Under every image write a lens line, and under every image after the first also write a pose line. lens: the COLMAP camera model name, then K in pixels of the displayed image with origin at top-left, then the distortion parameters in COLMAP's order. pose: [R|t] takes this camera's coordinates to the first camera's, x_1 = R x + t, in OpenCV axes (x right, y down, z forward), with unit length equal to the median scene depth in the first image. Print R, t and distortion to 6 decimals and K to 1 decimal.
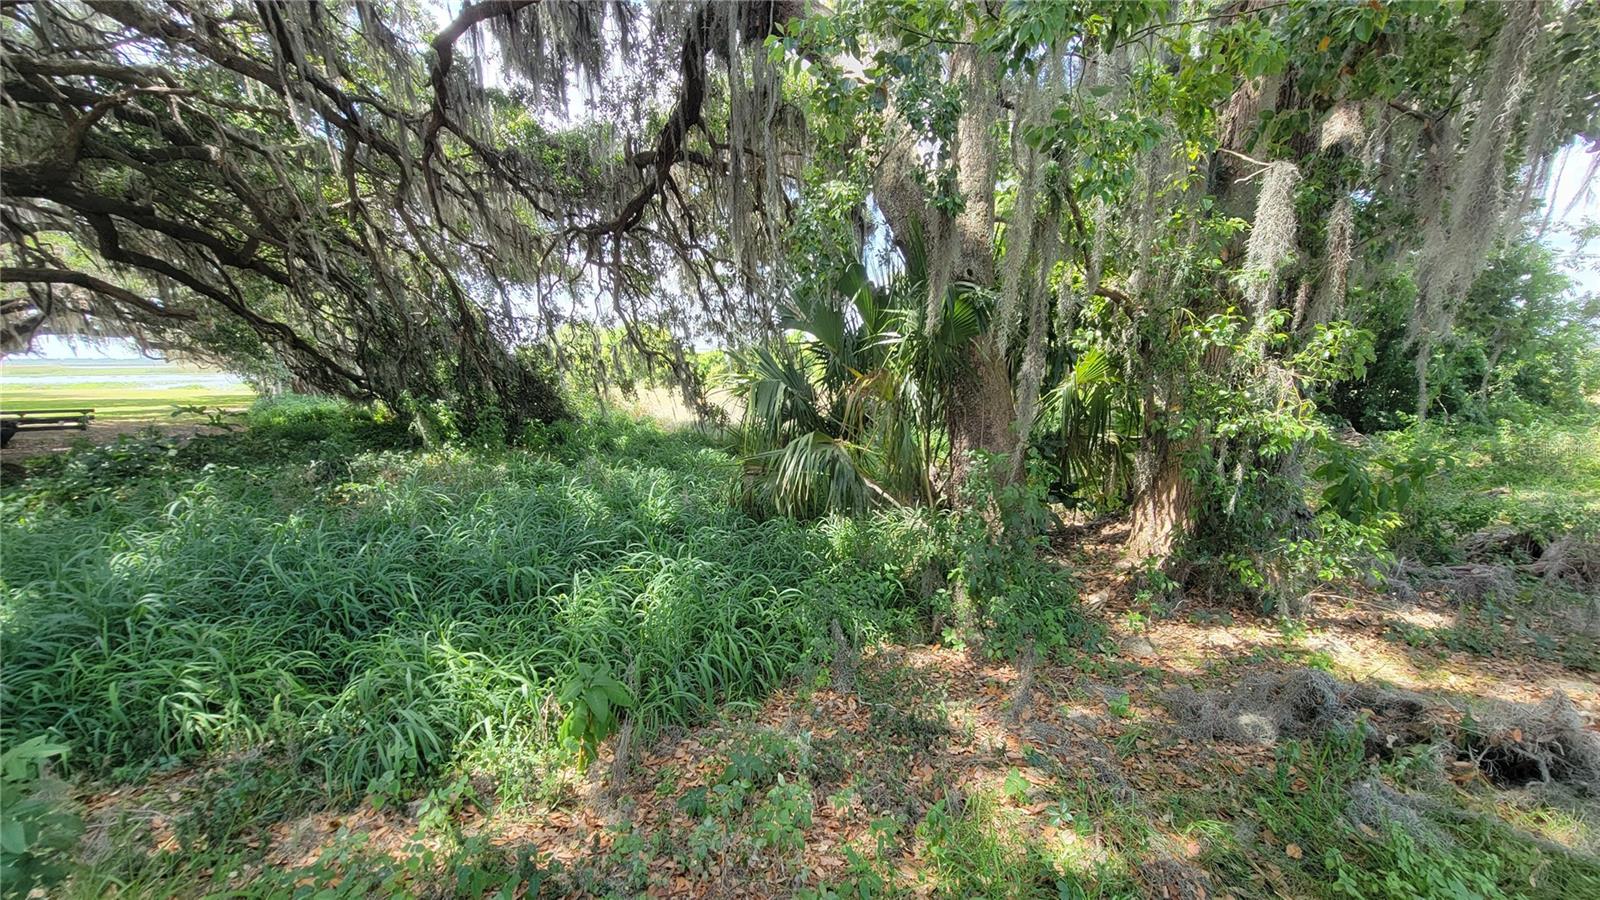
lens RADIAL K [[671.7, 0, 798.1], [0, 671.7, 469.1], [0, 0, 1]] dist [-0.000366, 0.000587]
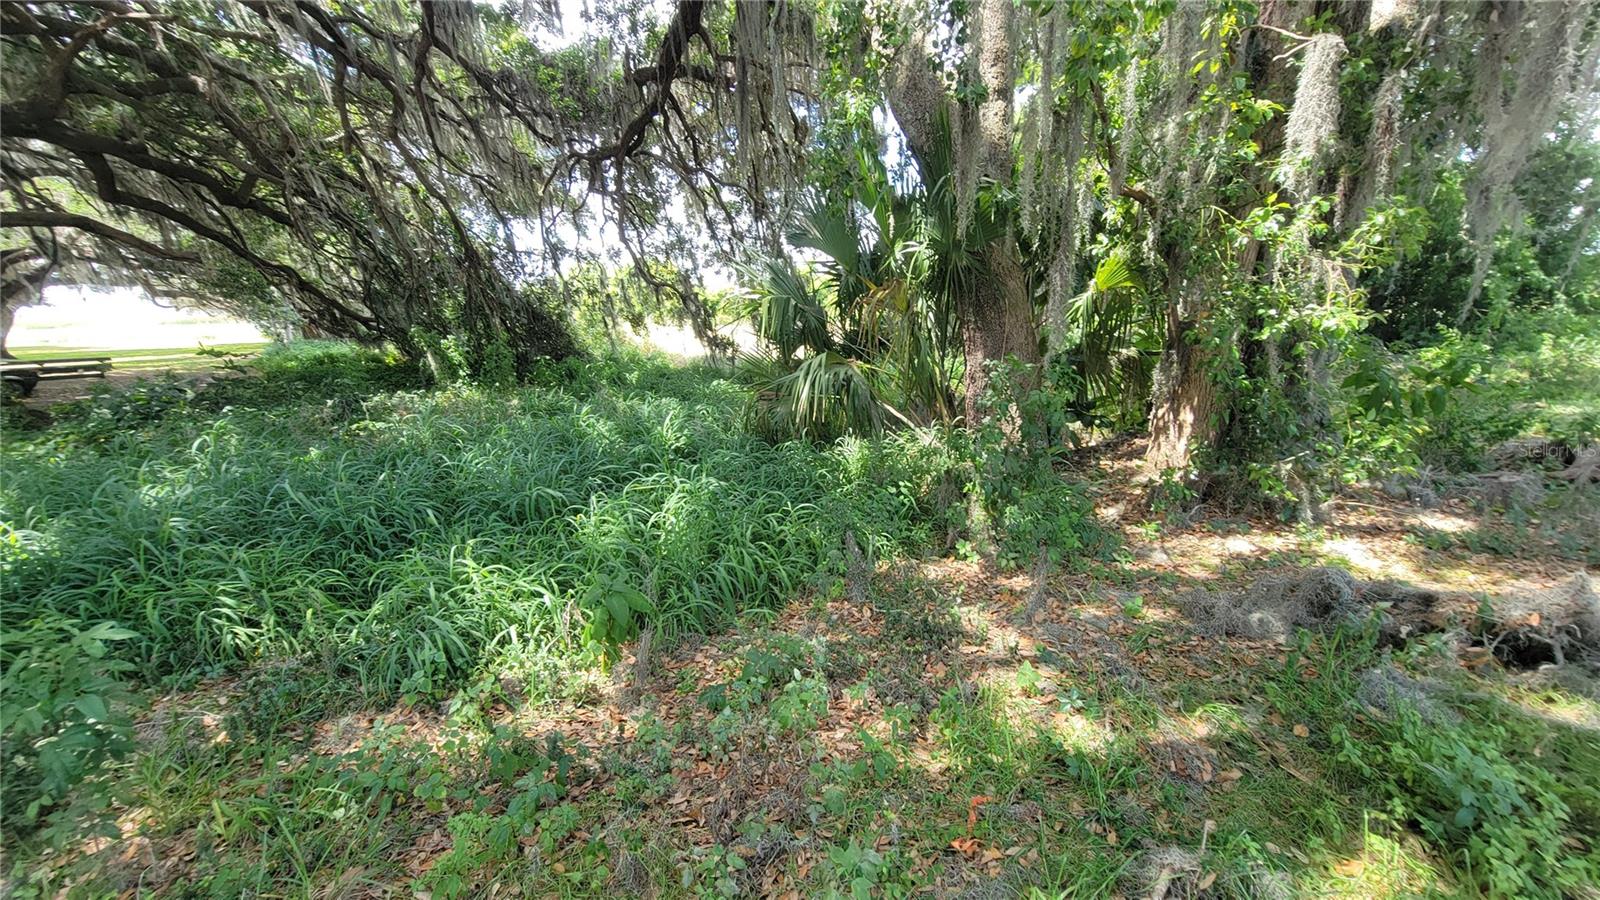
lens RADIAL K [[674.7, 0, 797.9], [0, 674.7, 473.3], [0, 0, 1]] dist [-0.001604, 0.000448]
pose [[0.999622, -0.016088, -0.022280, 0.001916], [0.018124, 0.995368, 0.094409, 0.034232], [0.020658, -0.094778, 0.995284, 0.001574]]
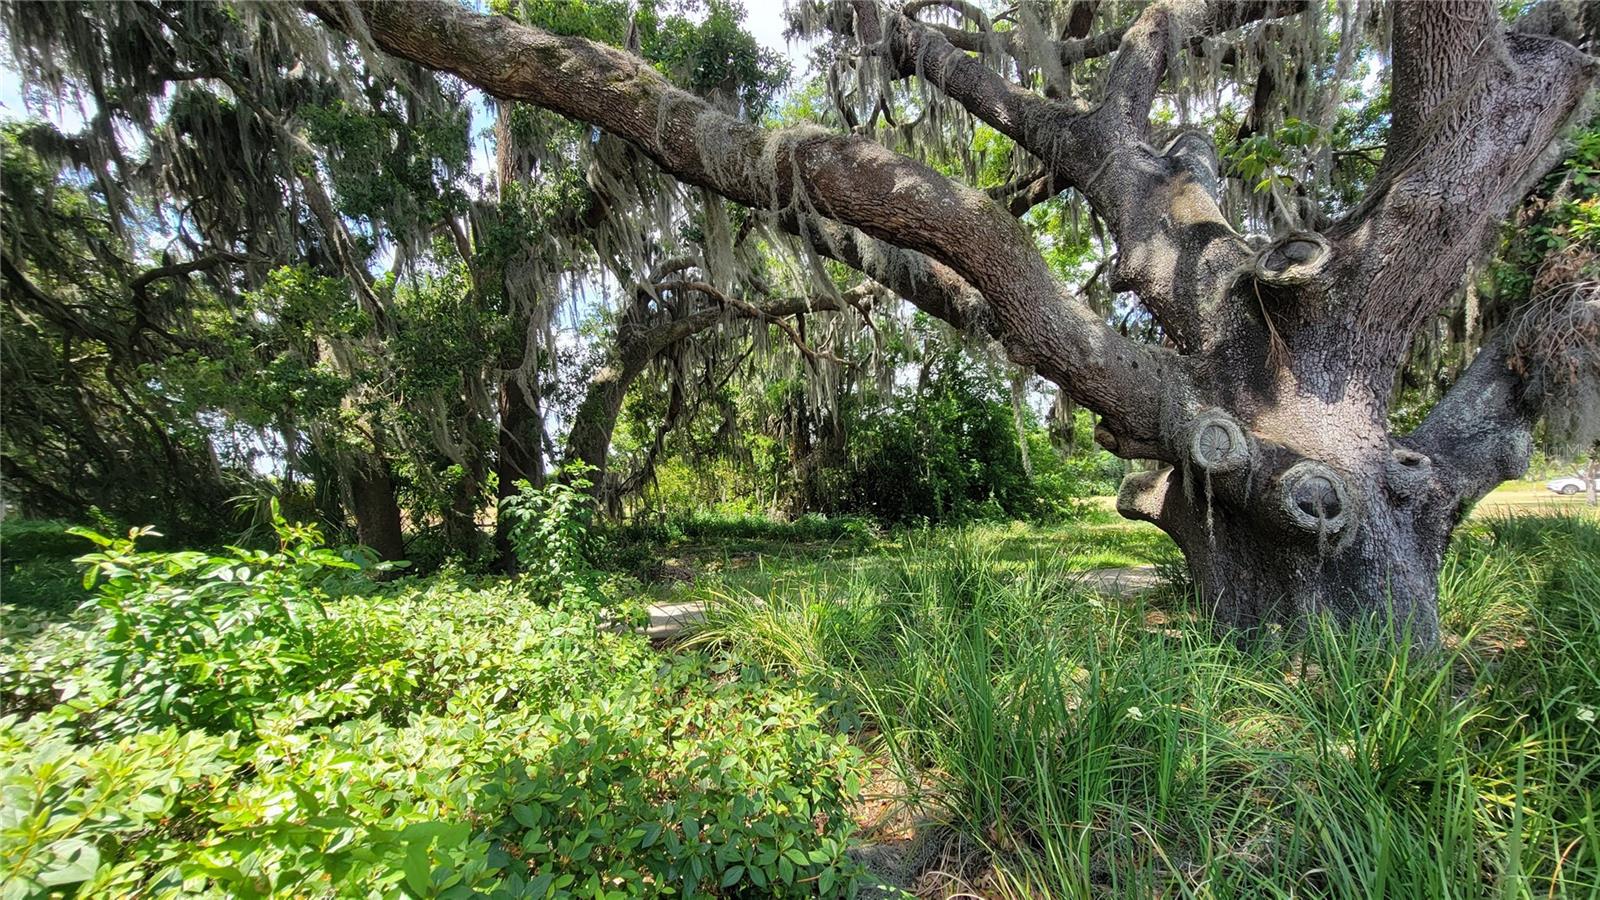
lens RADIAL K [[668.9, 0, 803.4], [0, 668.9, 467.4], [0, 0, 1]] dist [0.002571, 0.000502]
pose [[0.979891, -0.000256, 0.199534, 1.417934], [0.036339, 0.983504, -0.177196, 0.236514], [-0.196197, 0.180884, 0.963736, -1.524345]]
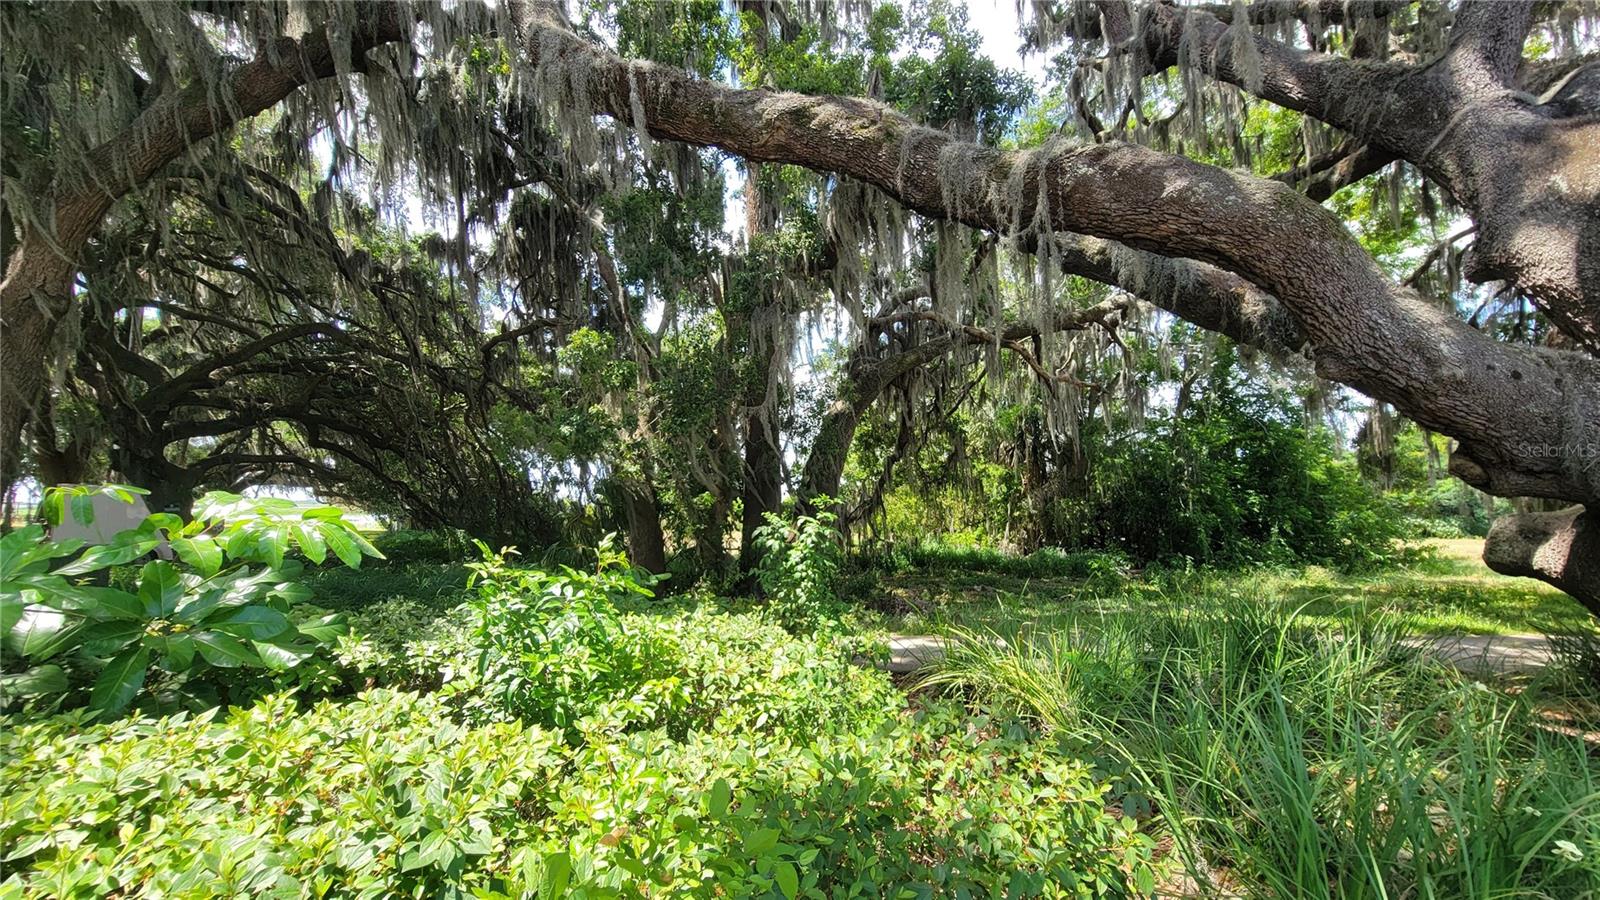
lens RADIAL K [[671.7, 0, 798.1], [0, 671.7, 469.1], [0, 0, 1]] dist [-0.000366, 0.000587]
pose [[0.990400, 0.004628, -0.138157, 1.392105], [-0.034689, 0.975780, -0.215988, 0.225370], [0.133811, 0.218707, 0.966572, -1.515033]]
